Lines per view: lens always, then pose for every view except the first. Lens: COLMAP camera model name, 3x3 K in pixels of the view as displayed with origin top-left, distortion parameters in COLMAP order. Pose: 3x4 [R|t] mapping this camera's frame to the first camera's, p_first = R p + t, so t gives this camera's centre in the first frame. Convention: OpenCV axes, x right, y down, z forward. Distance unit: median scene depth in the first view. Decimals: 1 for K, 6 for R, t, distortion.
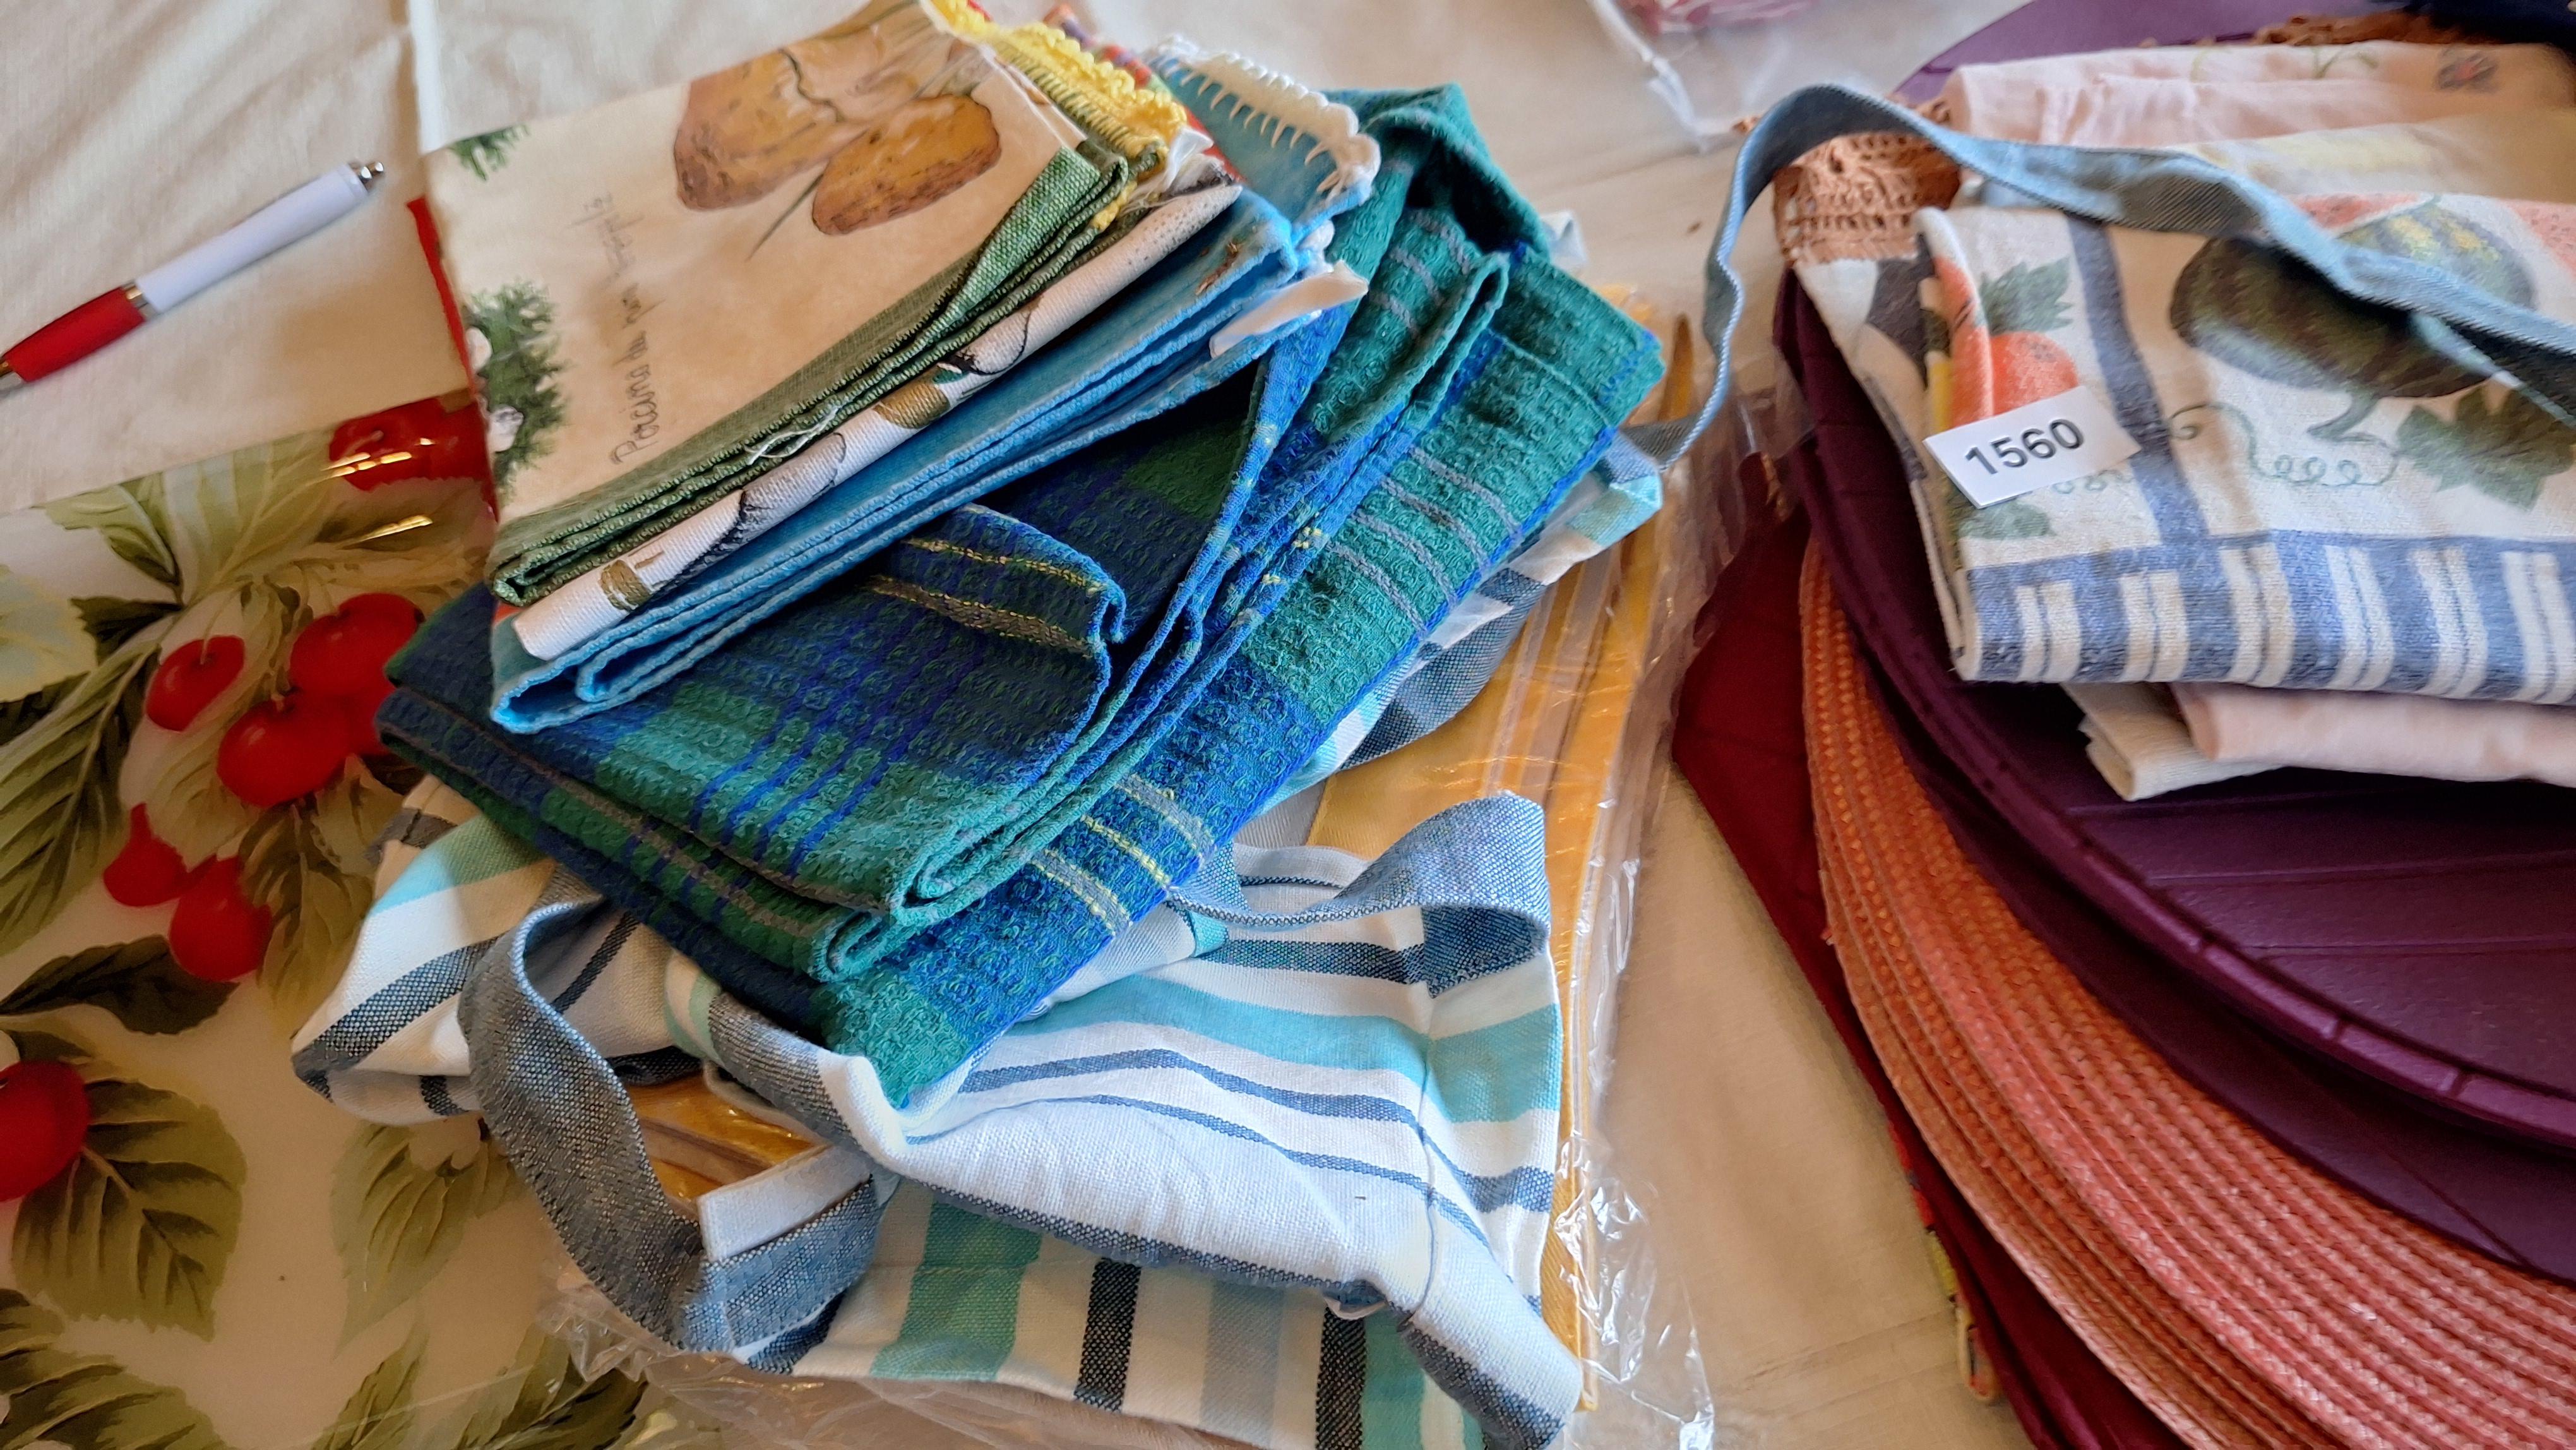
lens RADIAL K [[1643.0, 0, 1287.4], [0, 1643.0, 823.1], [0, 0, 1]] dist [0.004071, -0.047459]
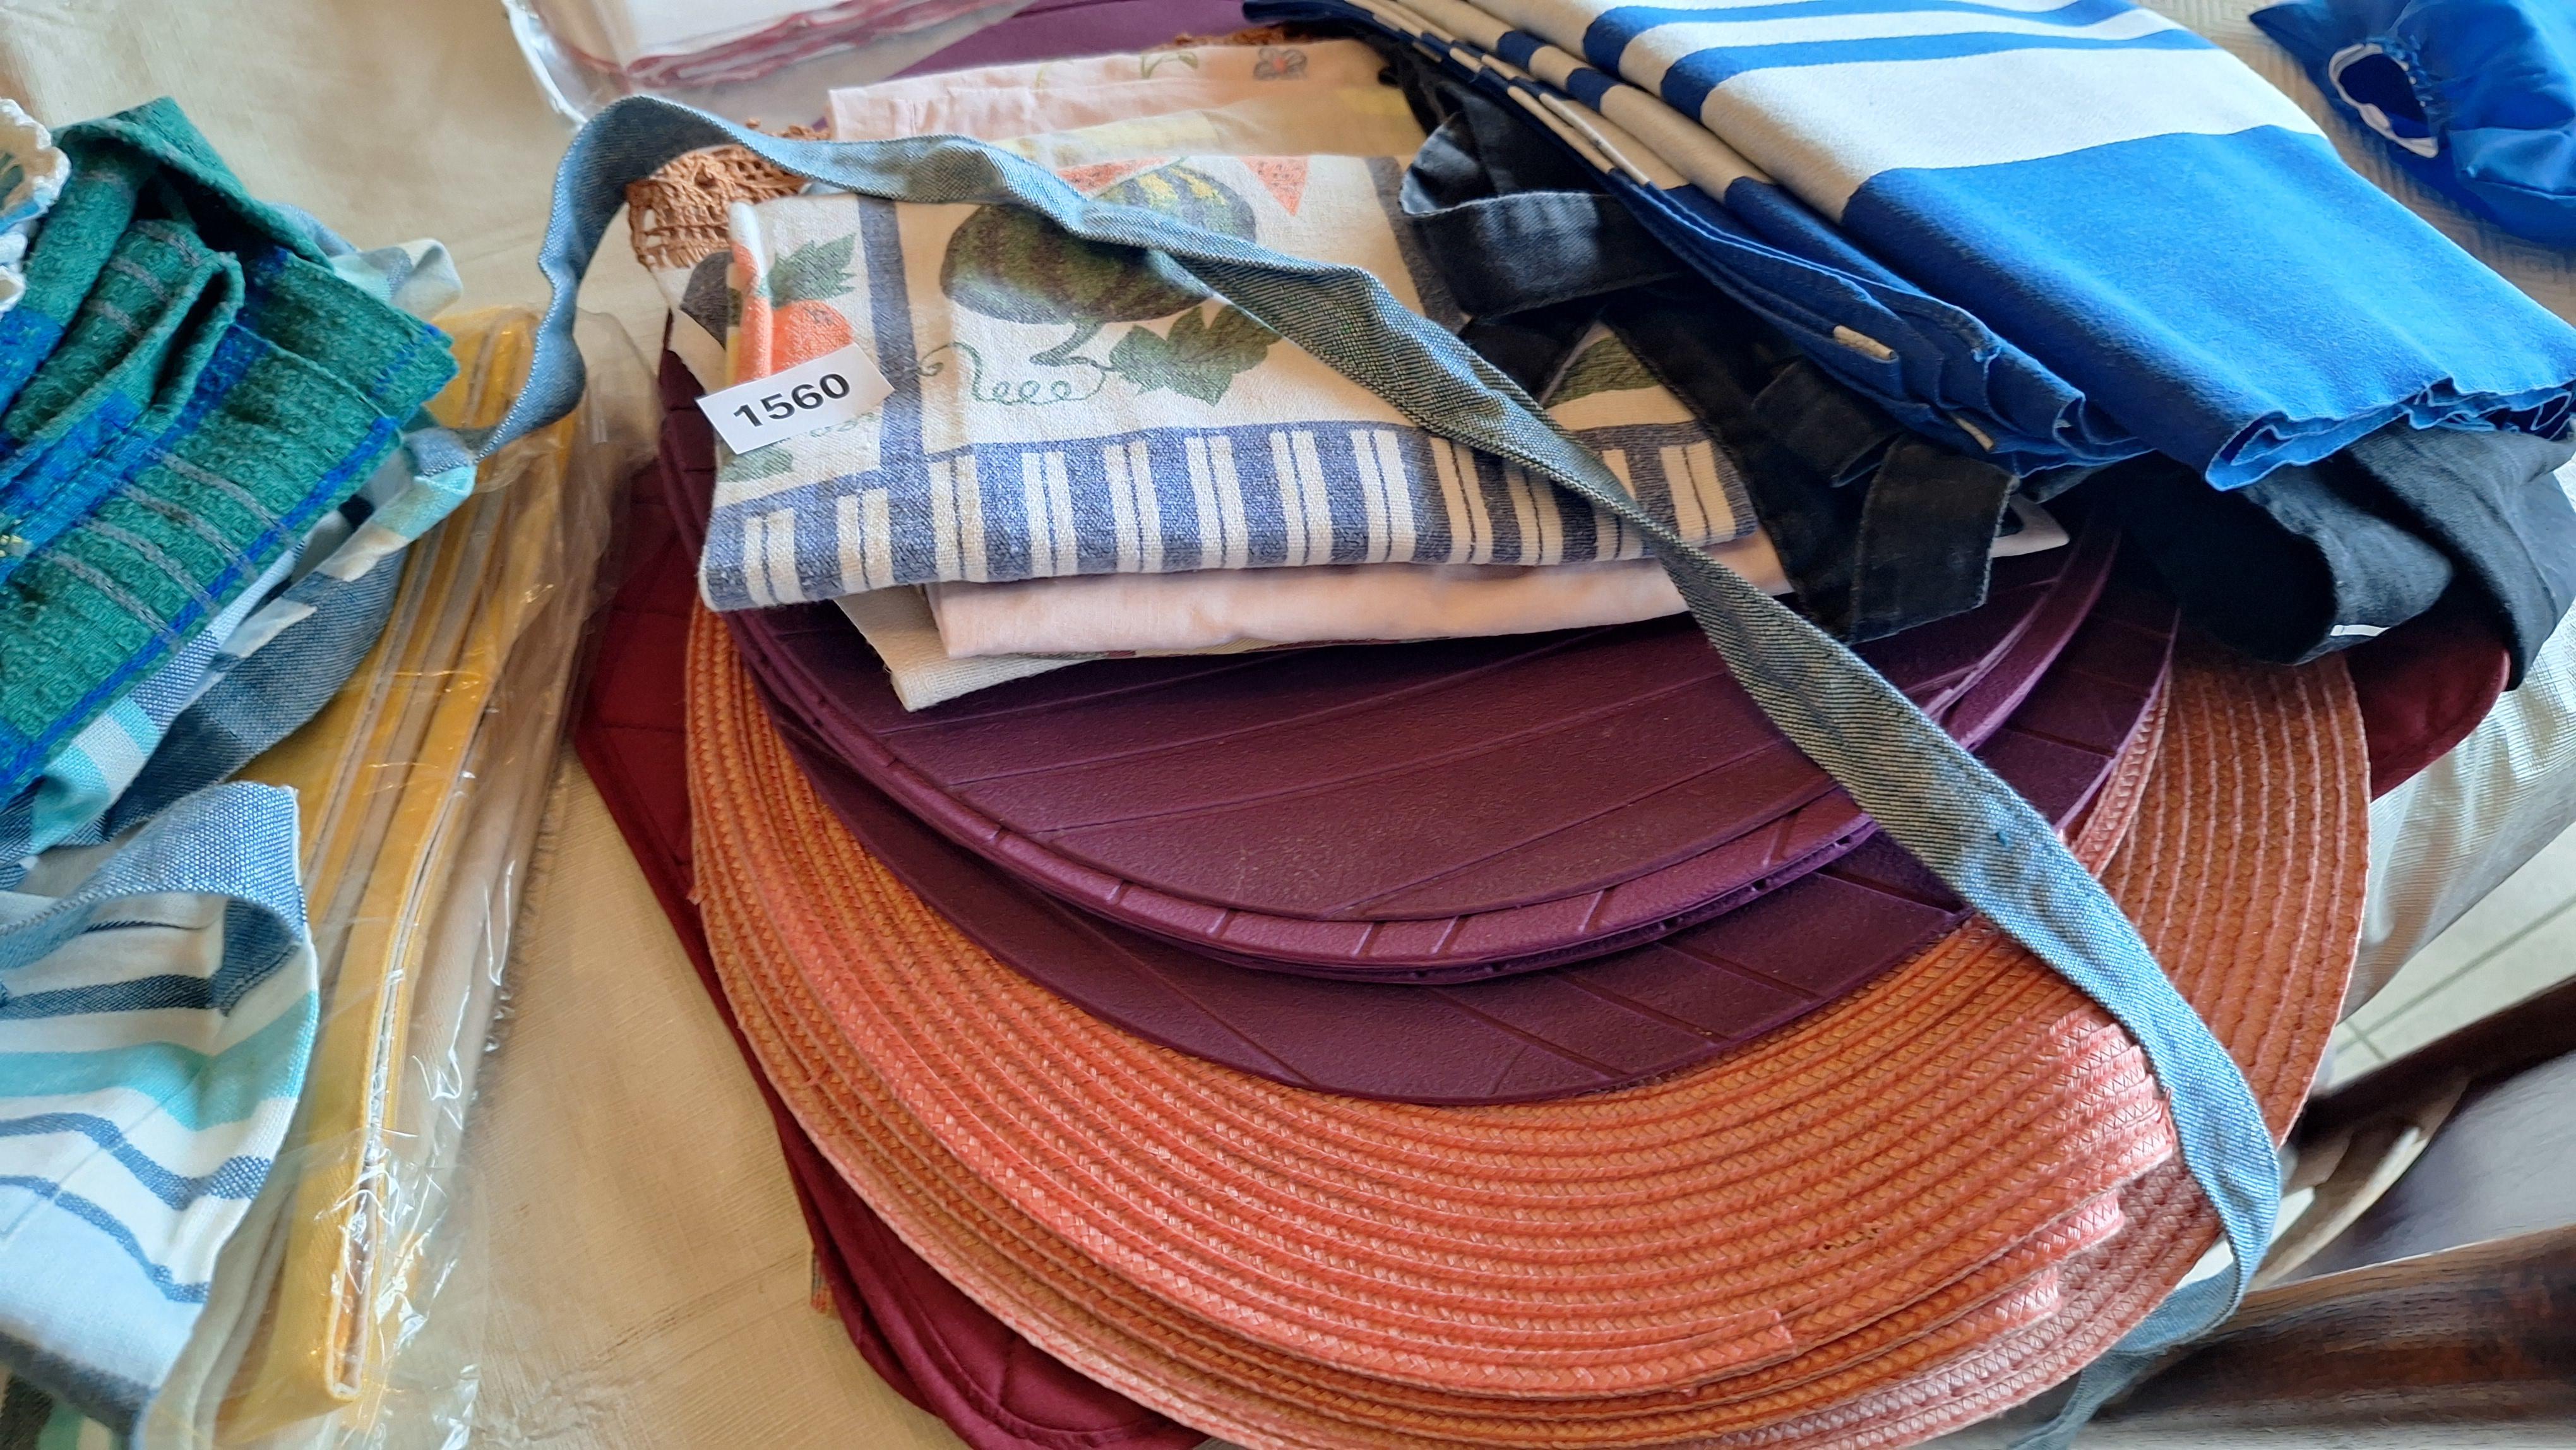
lens RADIAL K [[1644.9, 0, 1287.7], [0, 1644.9, 790.6], [0, 0, 1]] dist [0.019758, -0.054146]
pose [[0.960082, -0.130585, 0.247365, 0.460455], [0.156365, 0.983813, -0.087532, 0.159883], [-0.231931, 0.122717, 0.964960, -0.063552]]
